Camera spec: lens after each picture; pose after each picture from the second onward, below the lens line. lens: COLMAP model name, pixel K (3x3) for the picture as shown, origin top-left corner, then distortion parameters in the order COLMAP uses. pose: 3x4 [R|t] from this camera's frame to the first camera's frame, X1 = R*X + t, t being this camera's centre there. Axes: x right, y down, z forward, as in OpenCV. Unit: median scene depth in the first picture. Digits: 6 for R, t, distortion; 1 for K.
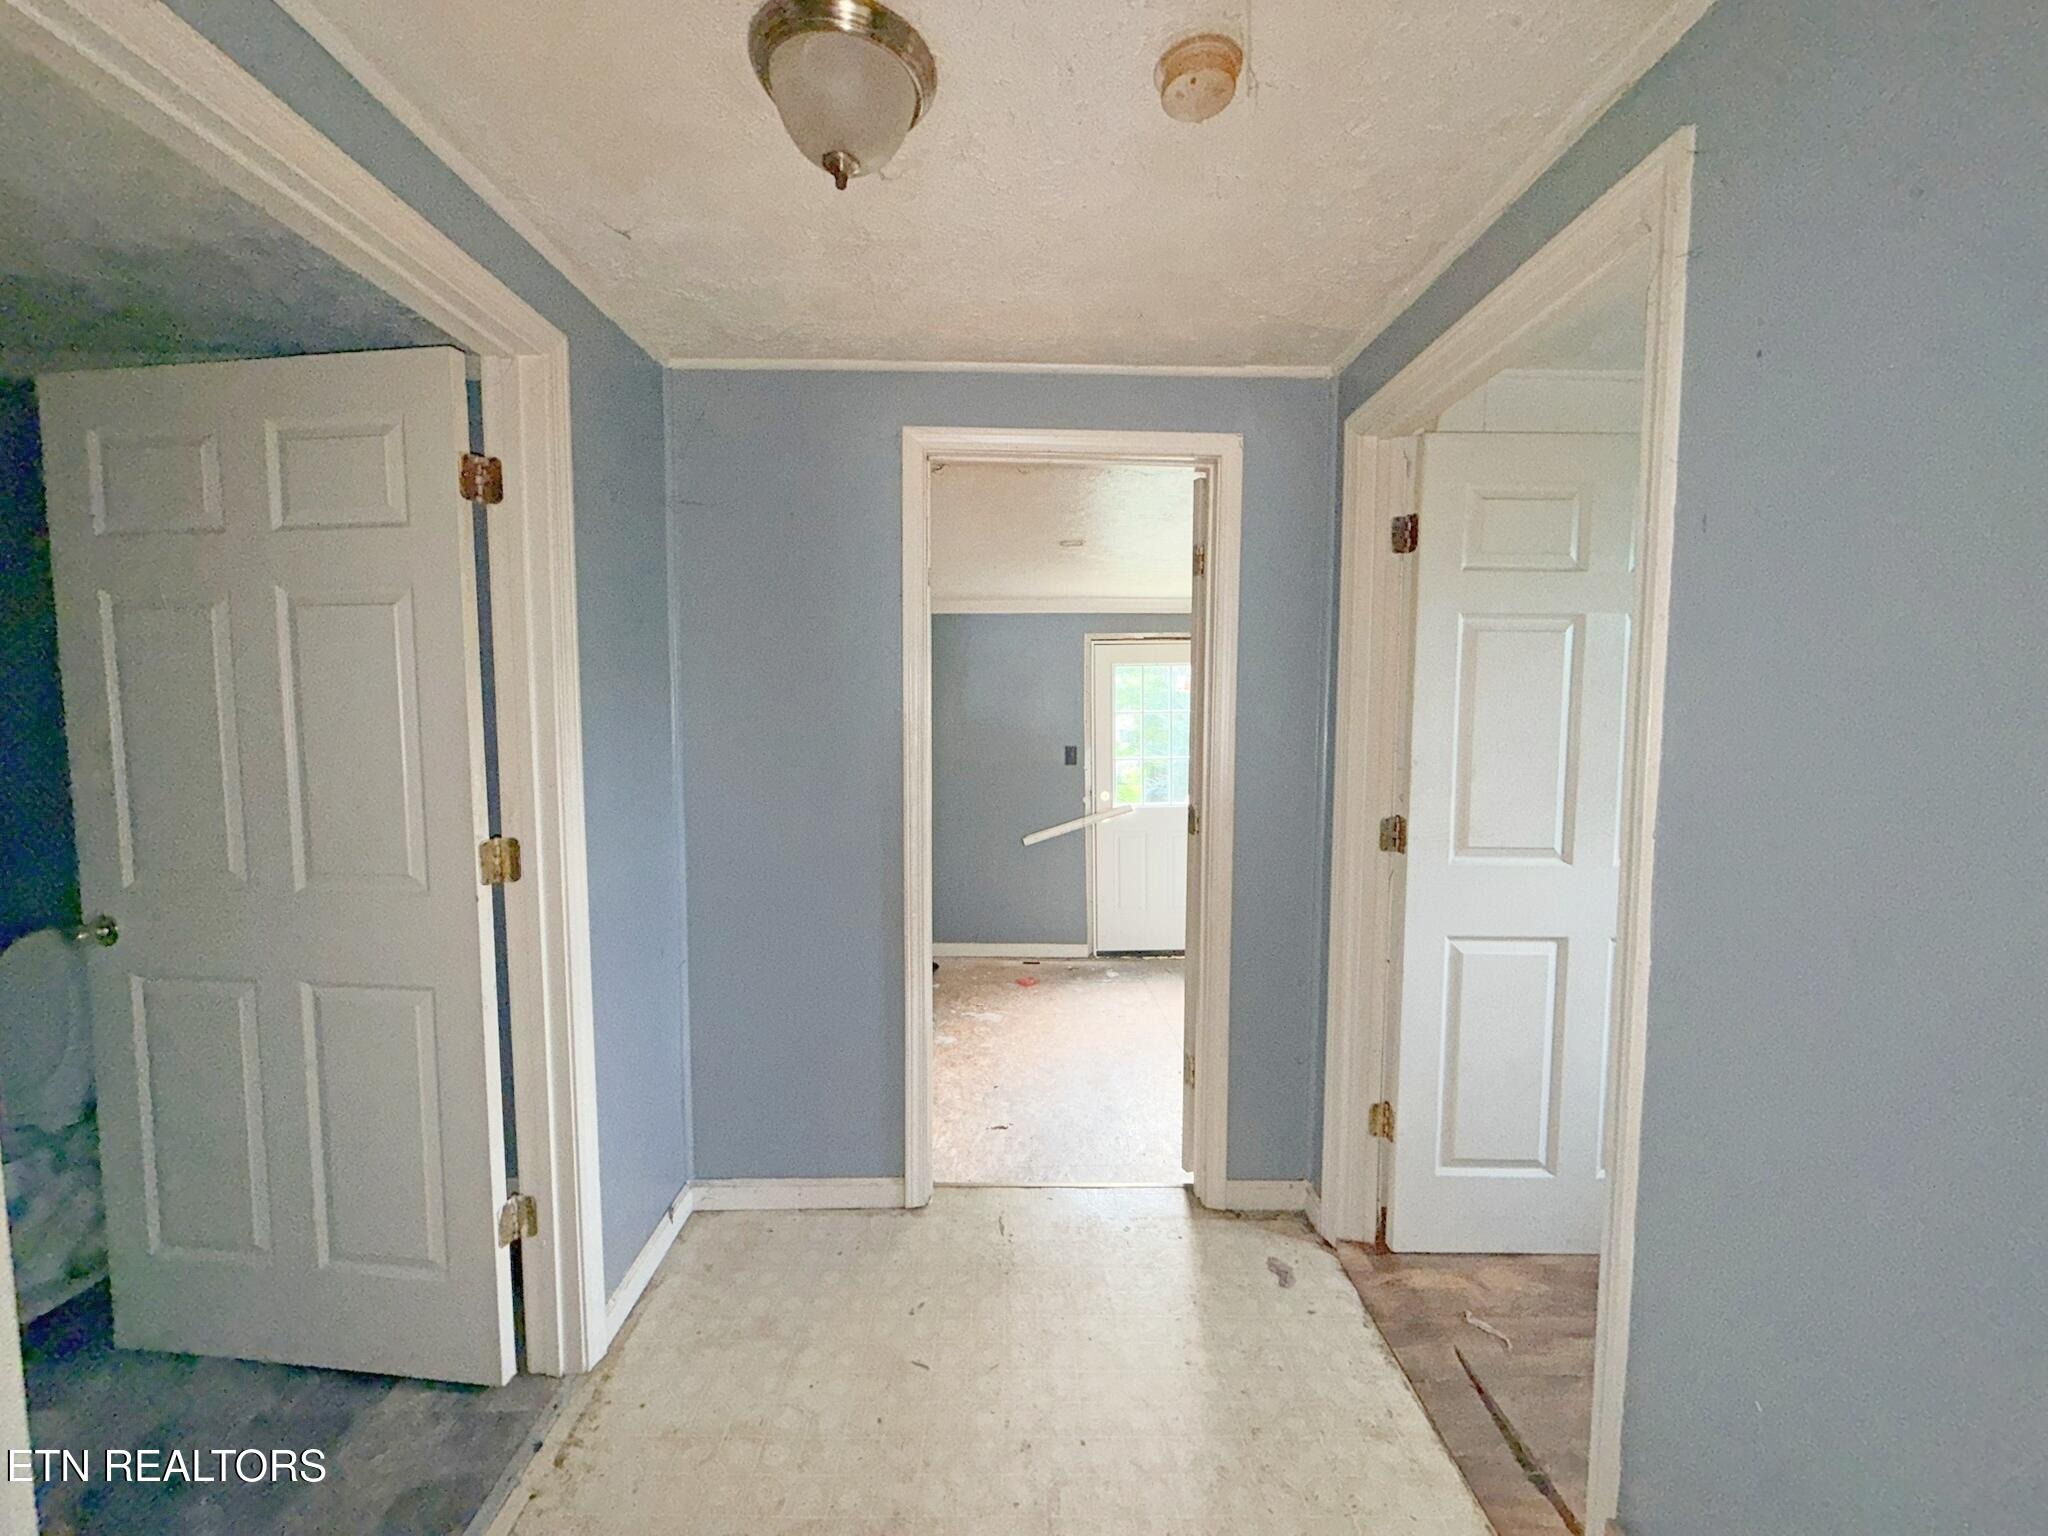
lens RADIAL K [[814.7, 0, 1020.1], [0, 814.7, 779.7], [0, 0, 1]] dist [-0.000078, 0.000053]
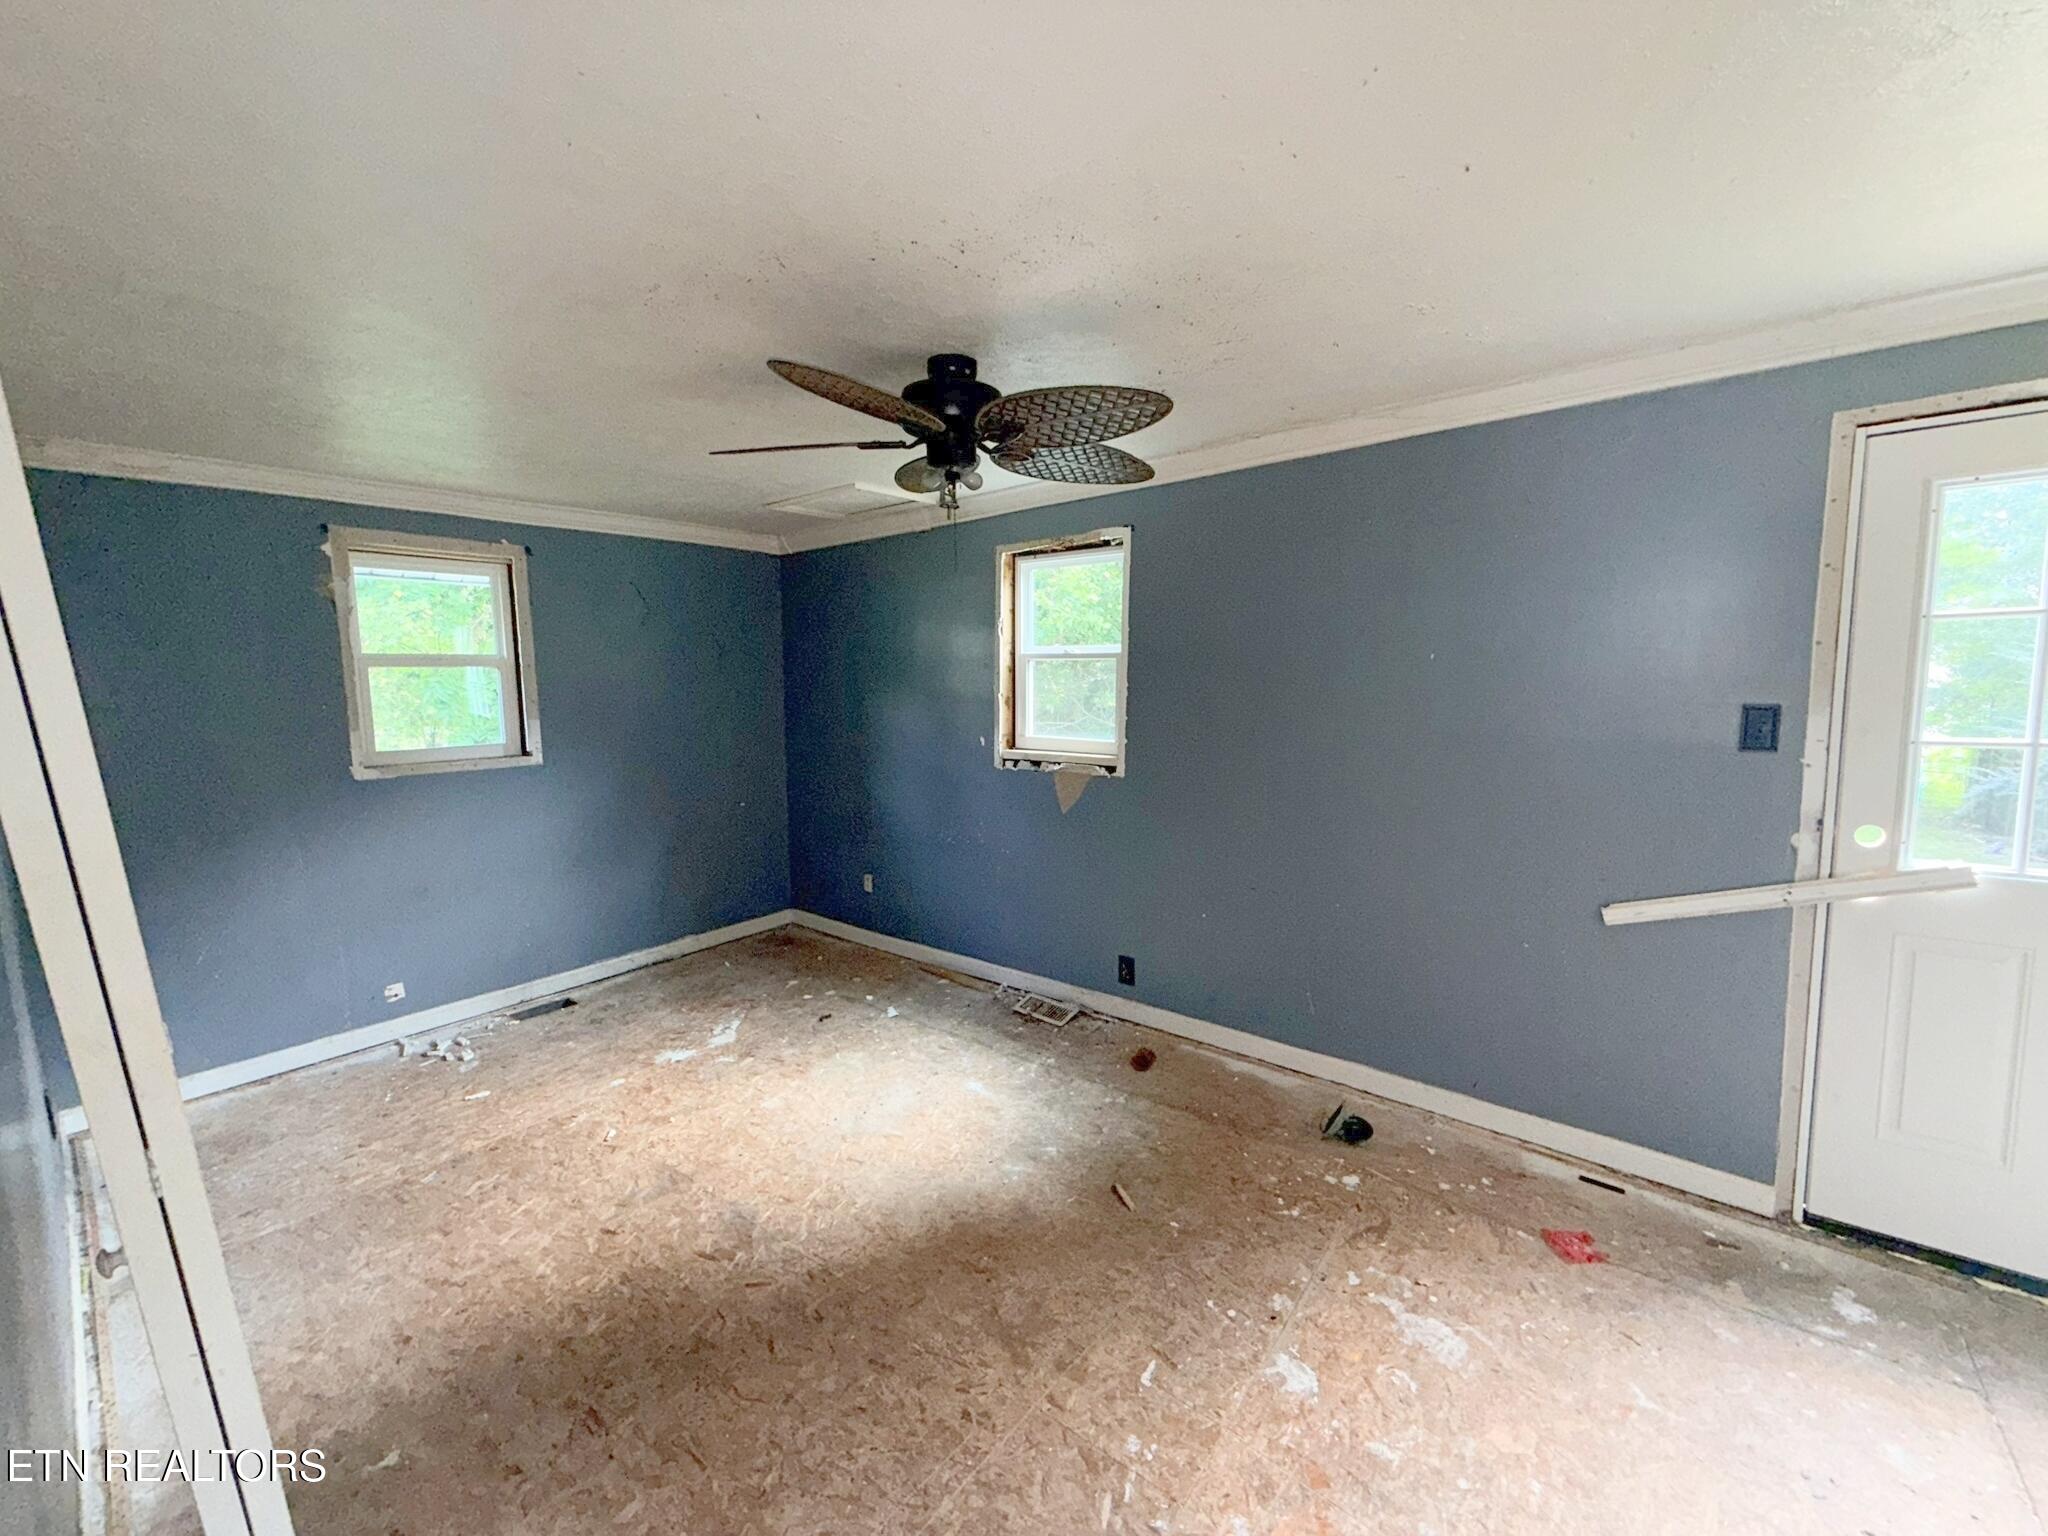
lens RADIAL K [[815.2, 0, 1024.0], [0, 815.2, 768.0], [0, 0, 1]] dist [-0.001156, -0.000013]
pose [[0.760520, 0.063462, -0.646206, 0.046950], [-0.037419, 0.997842, 0.053957, -0.018122], [0.648235, -0.016855, 0.761254, 0.451861]]
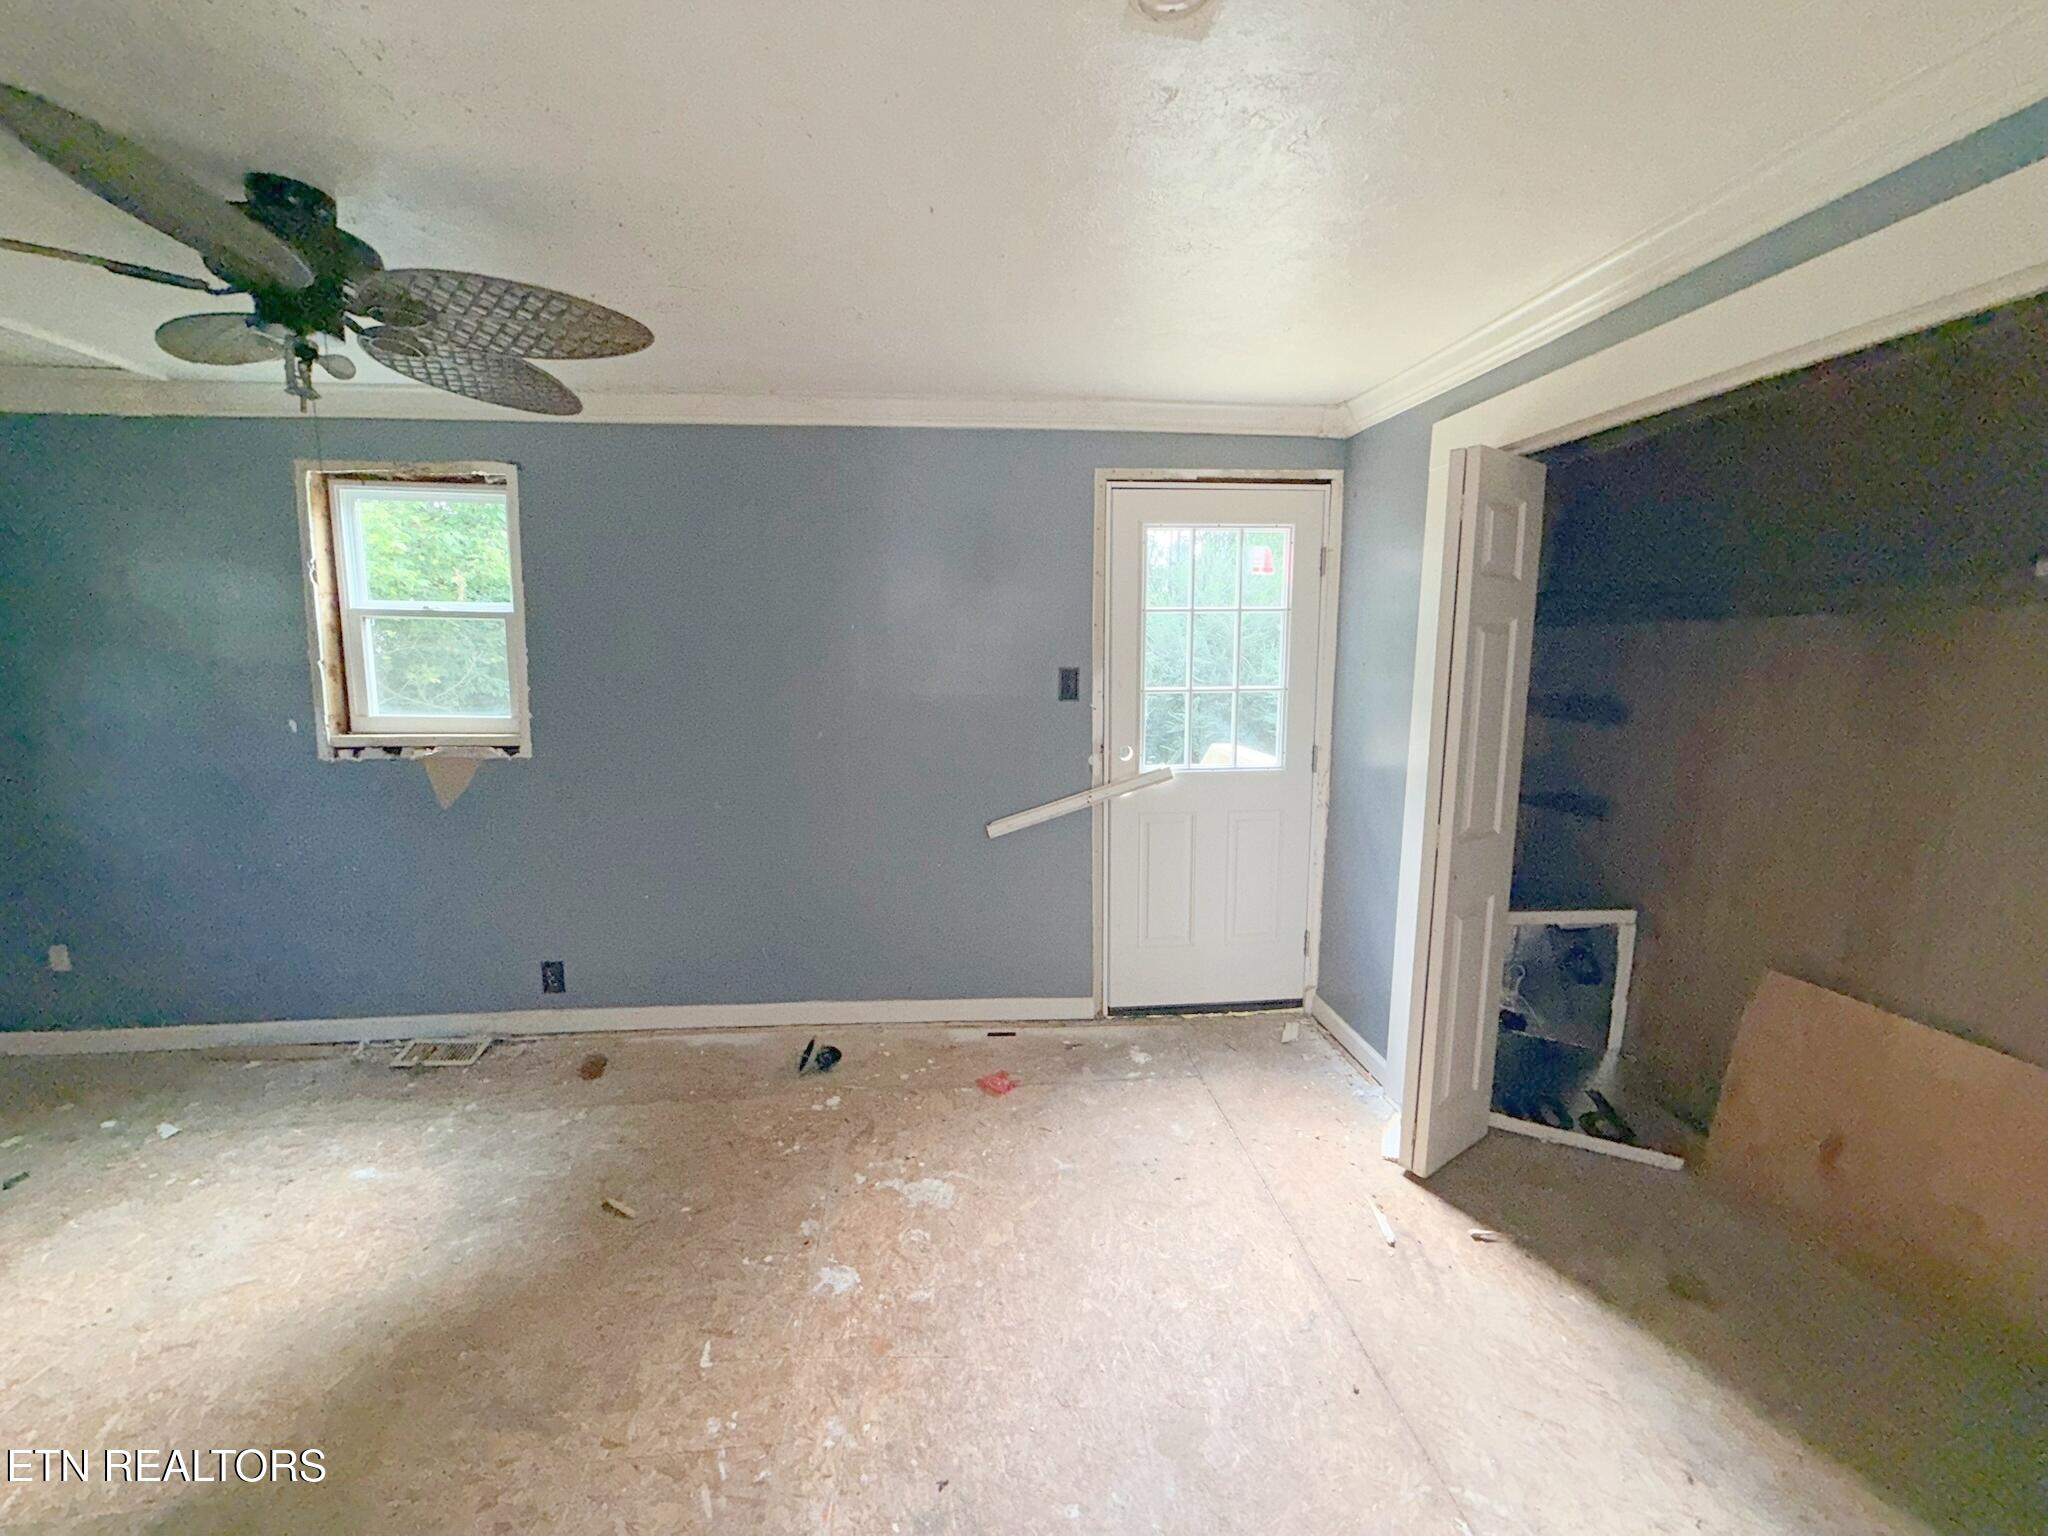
lens RADIAL K [[813.4, 0, 1014.2], [0, 813.4, 769.3], [0, 0, 1]] dist [0.000657, 0.000133]
pose [[0.998268, -0.005372, 0.058585, -0.011051], [0.001393, 0.997701, 0.067750, -0.008505], [-0.058815, -0.067551, 0.995981, 0.420477]]
